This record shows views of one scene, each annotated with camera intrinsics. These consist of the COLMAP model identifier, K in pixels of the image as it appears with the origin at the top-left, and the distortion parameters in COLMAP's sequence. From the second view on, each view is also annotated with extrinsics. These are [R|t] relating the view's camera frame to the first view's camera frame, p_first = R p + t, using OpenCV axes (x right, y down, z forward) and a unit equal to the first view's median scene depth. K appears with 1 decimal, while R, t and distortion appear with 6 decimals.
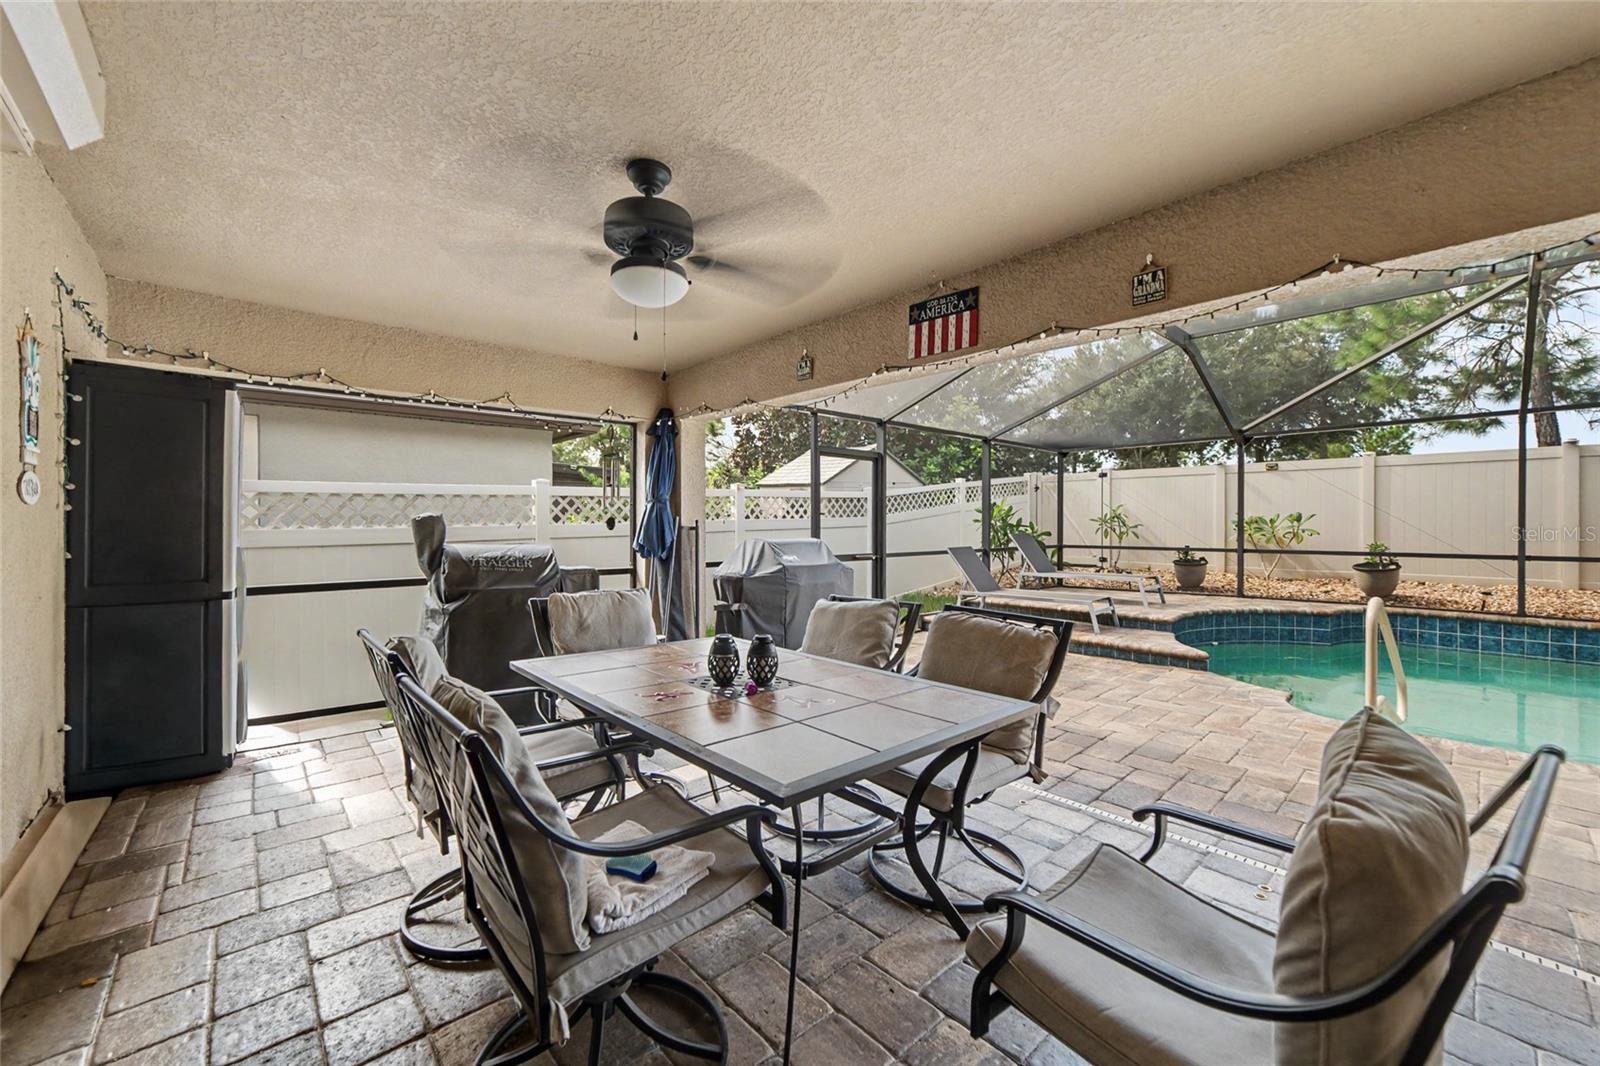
lens RADIAL K [[625.5, 0, 799.2], [0, 625.5, 524.3], [0, 0, 1]] dist [0.001899, 0.001353]
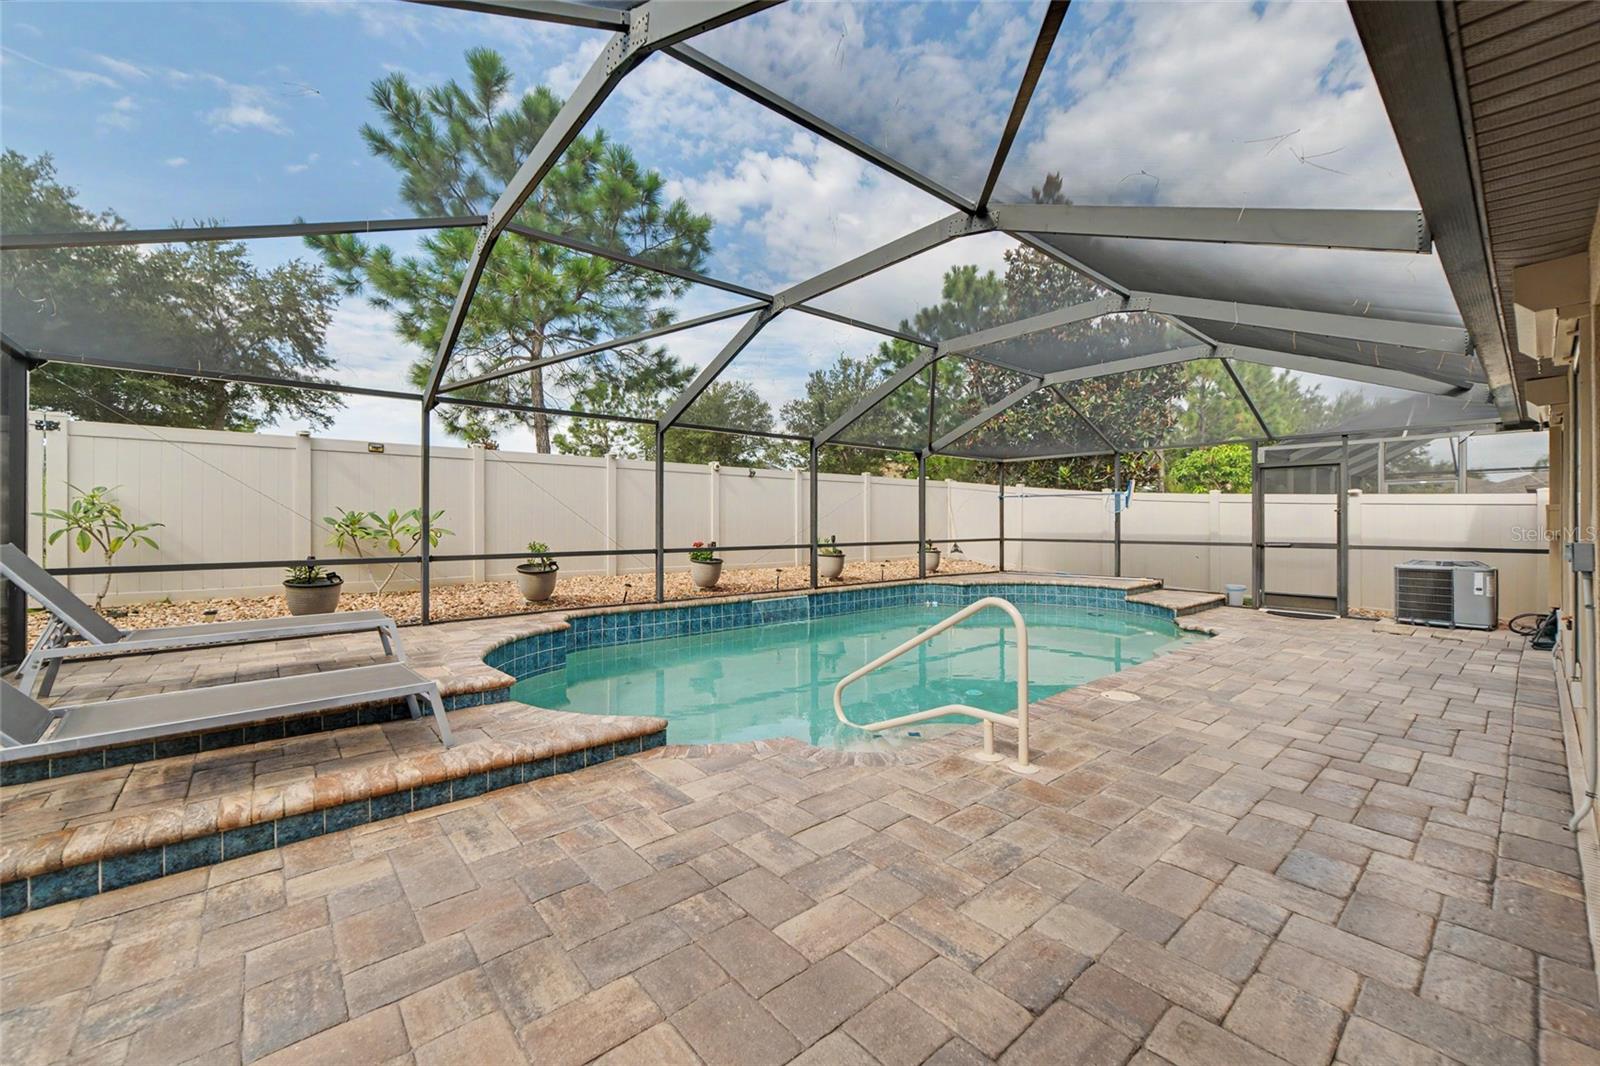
lens RADIAL K [[625.5, 0, 792.6], [0, 625.5, 530.5], [0, 0, 1]] dist [0.001899, 0.001353]
pose [[0.024832, 0.002246, 0.999689, 0.019850], [0.009531, 0.999951, -0.002483, 0.019293], [-0.999646, 0.009589, 0.024810, 0.650988]]
